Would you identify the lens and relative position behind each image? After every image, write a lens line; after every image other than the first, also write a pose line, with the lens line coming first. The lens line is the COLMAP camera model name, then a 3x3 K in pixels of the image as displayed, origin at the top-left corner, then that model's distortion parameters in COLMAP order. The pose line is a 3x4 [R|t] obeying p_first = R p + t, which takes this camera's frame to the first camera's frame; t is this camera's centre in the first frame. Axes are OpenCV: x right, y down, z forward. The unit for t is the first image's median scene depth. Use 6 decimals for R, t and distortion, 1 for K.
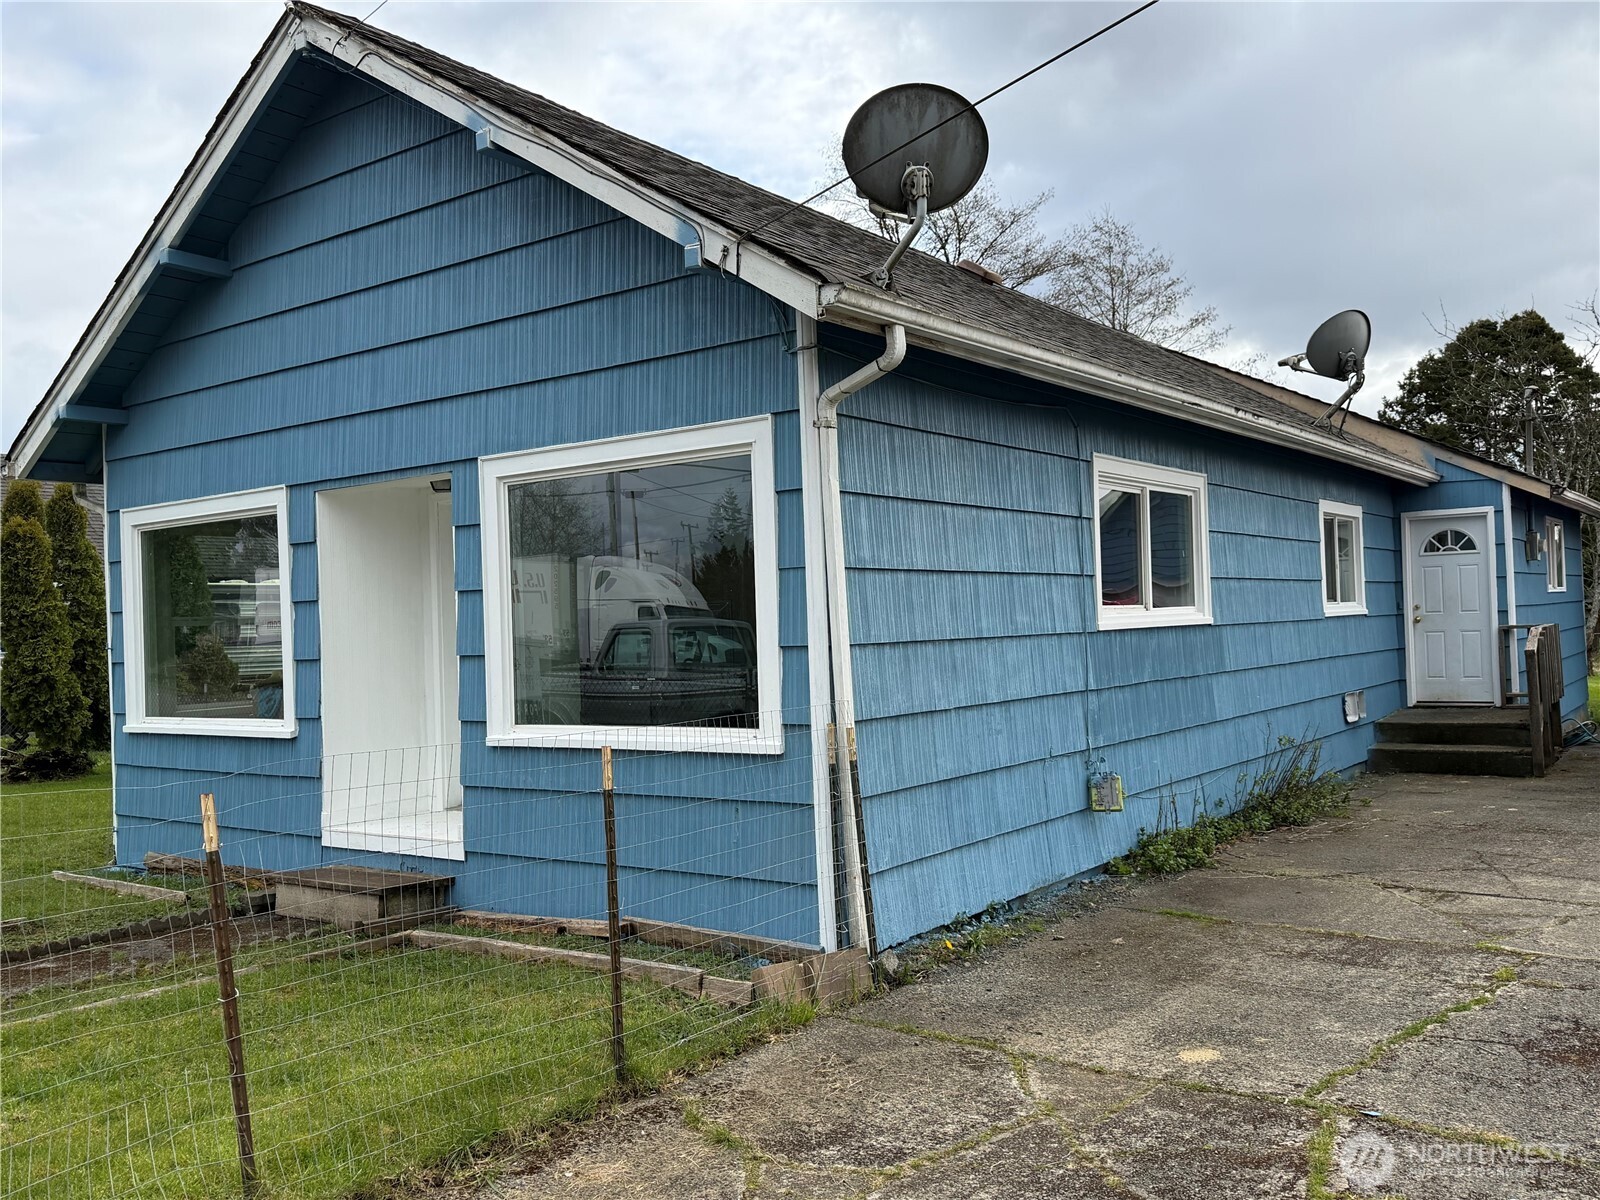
lens RADIAL K [[1340.0, 0, 835.8], [0, 1340.0, 607.2], [0, 0, 1]] dist [0.040906, -0.082488]
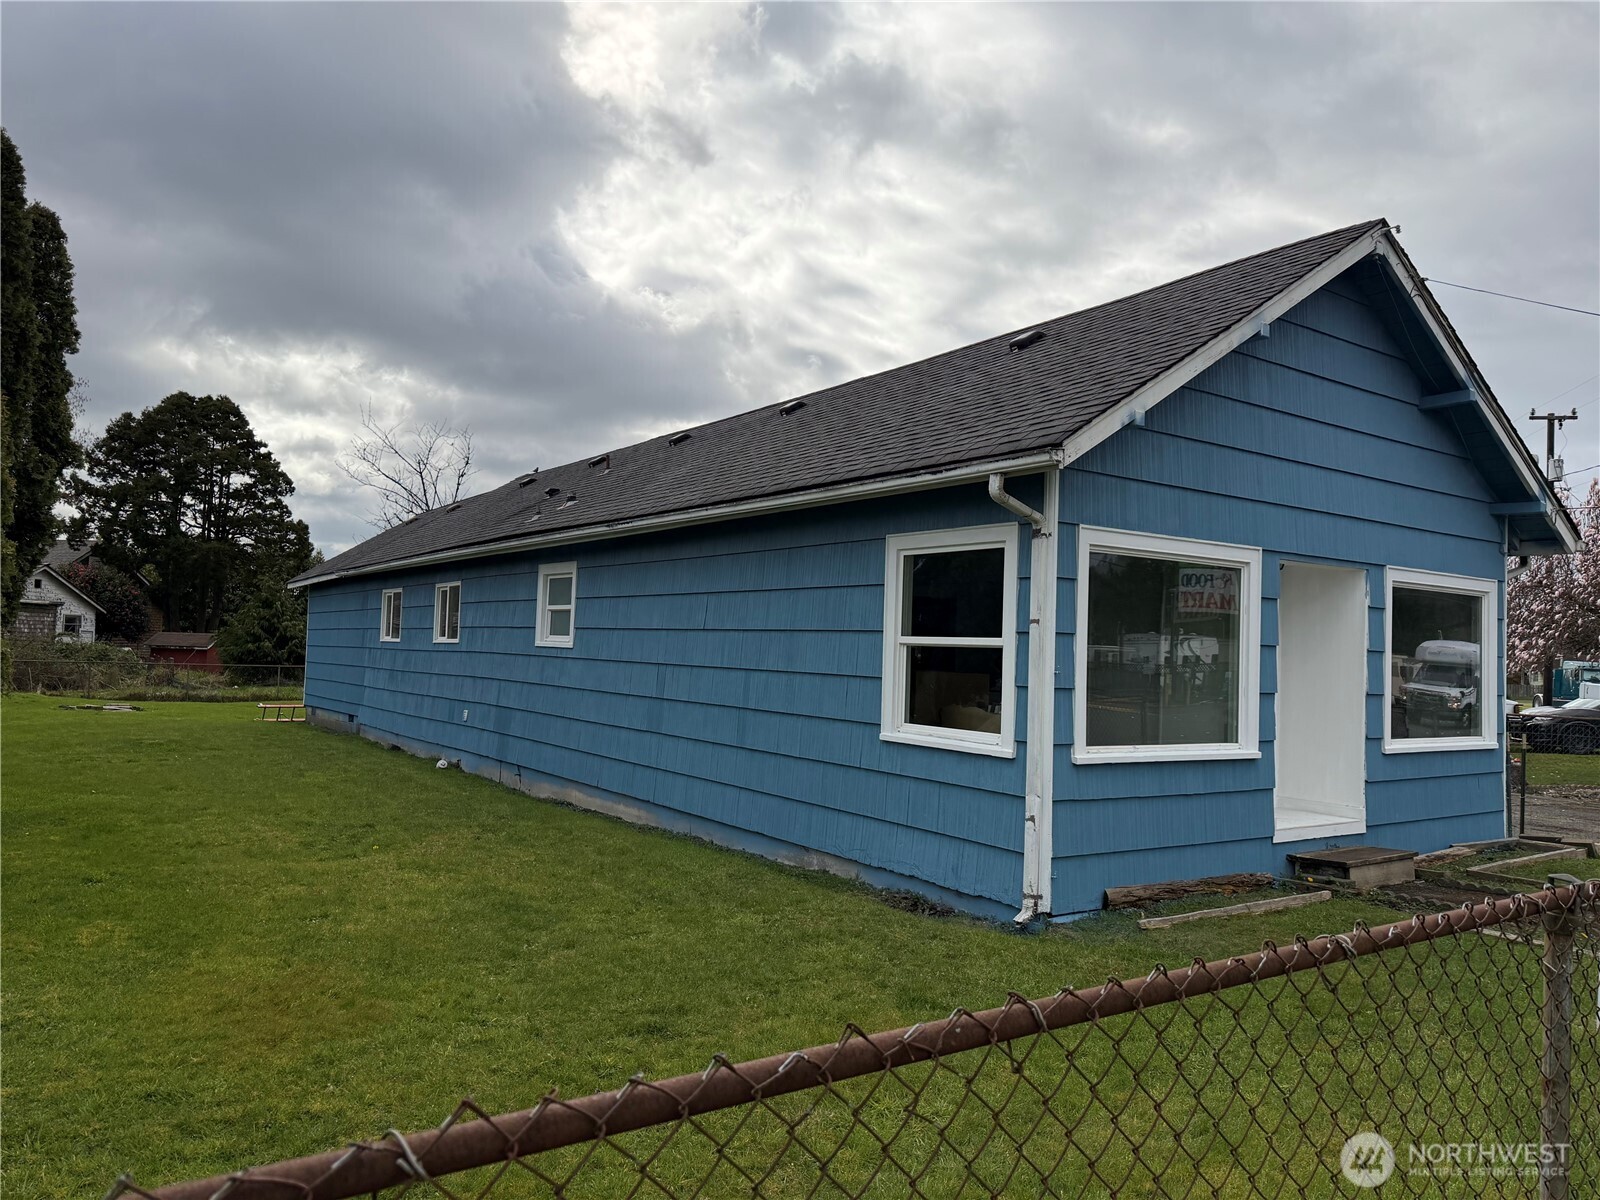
lens RADIAL K [[1129.9, 0, 821.1], [0, 1129.9, 602.7], [0, 0, 1]] dist [0.048300, -0.099739]
pose [[0.335412, 0.090298, 0.937734, -1.710960], [-0.054660, 0.995584, -0.076318, 0.066128], [-0.940485, -0.025659, 0.338866, 1.172560]]
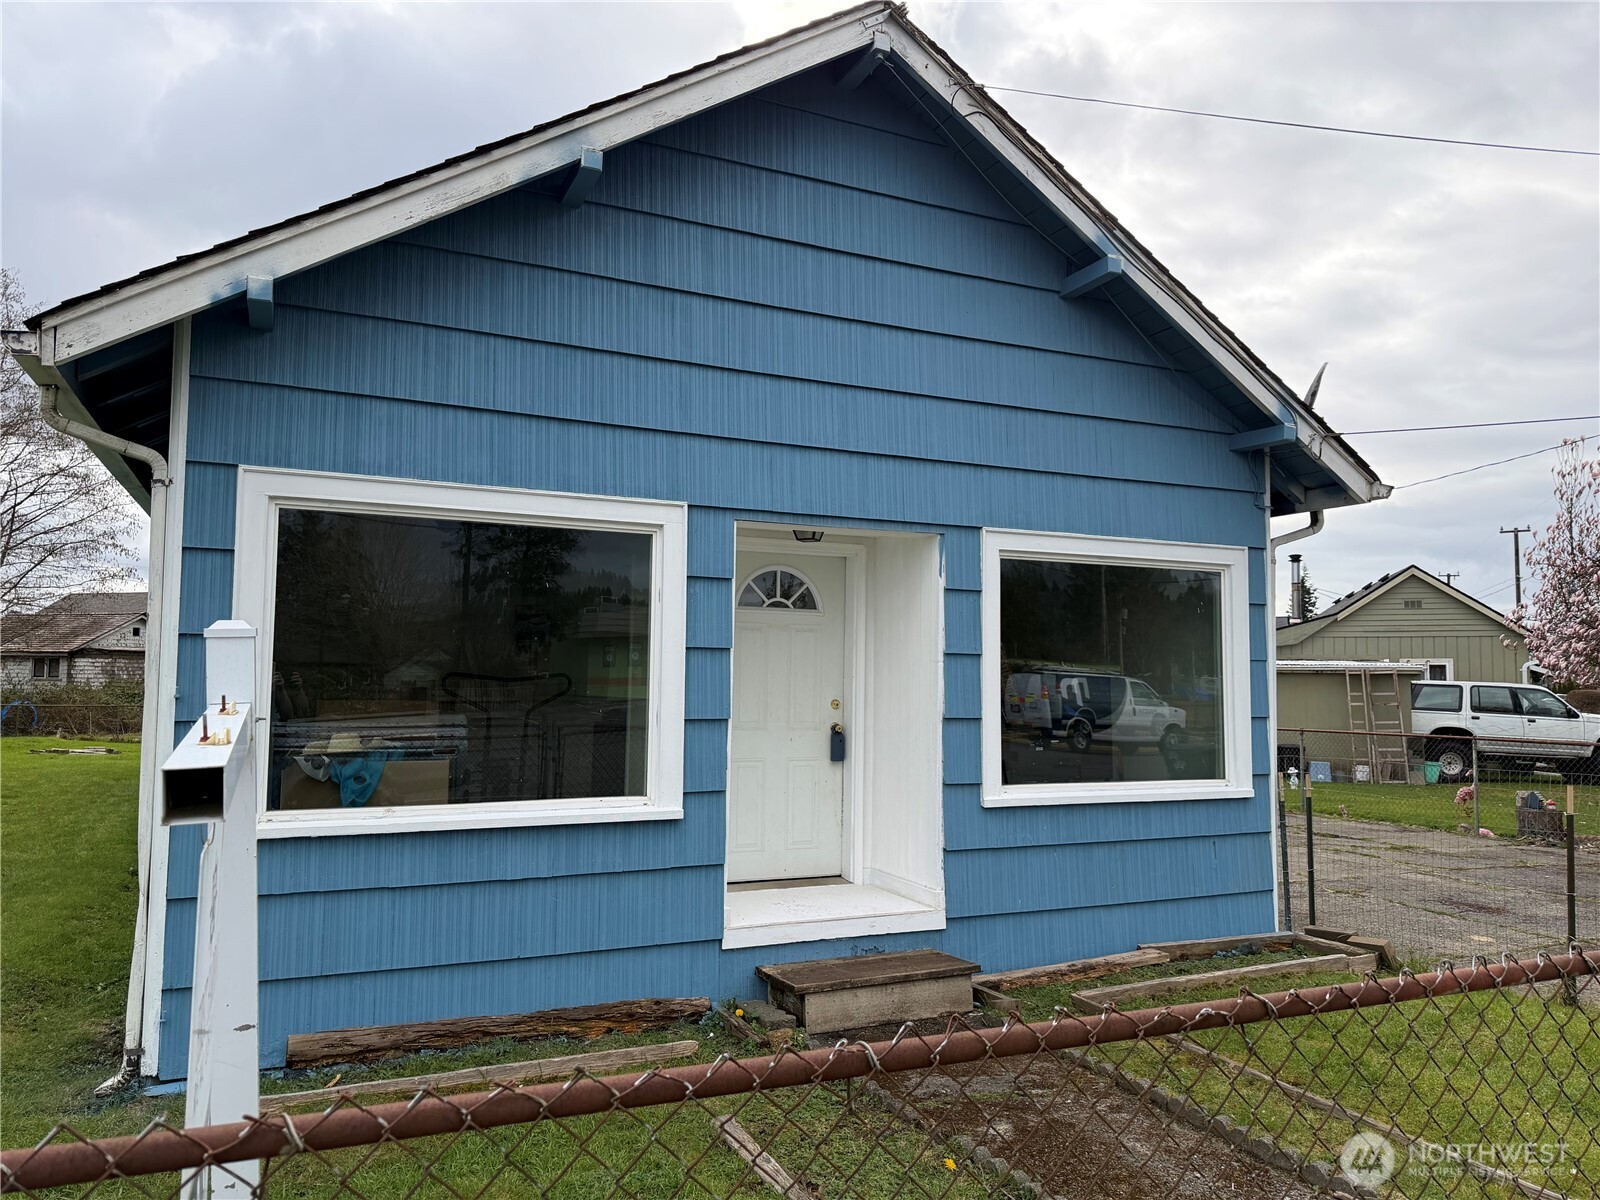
lens RADIAL K [[1142.6, 0, 819.7], [0, 1142.6, 600.2], [0, 0, 1]] dist [0.097835, -0.102055]
pose [[0.494734, 0.103229, 0.862892, -1.096630], [-0.038869, 0.994555, -0.096695, 0.035532], [-0.868175, 0.014299, 0.496052, 0.673148]]
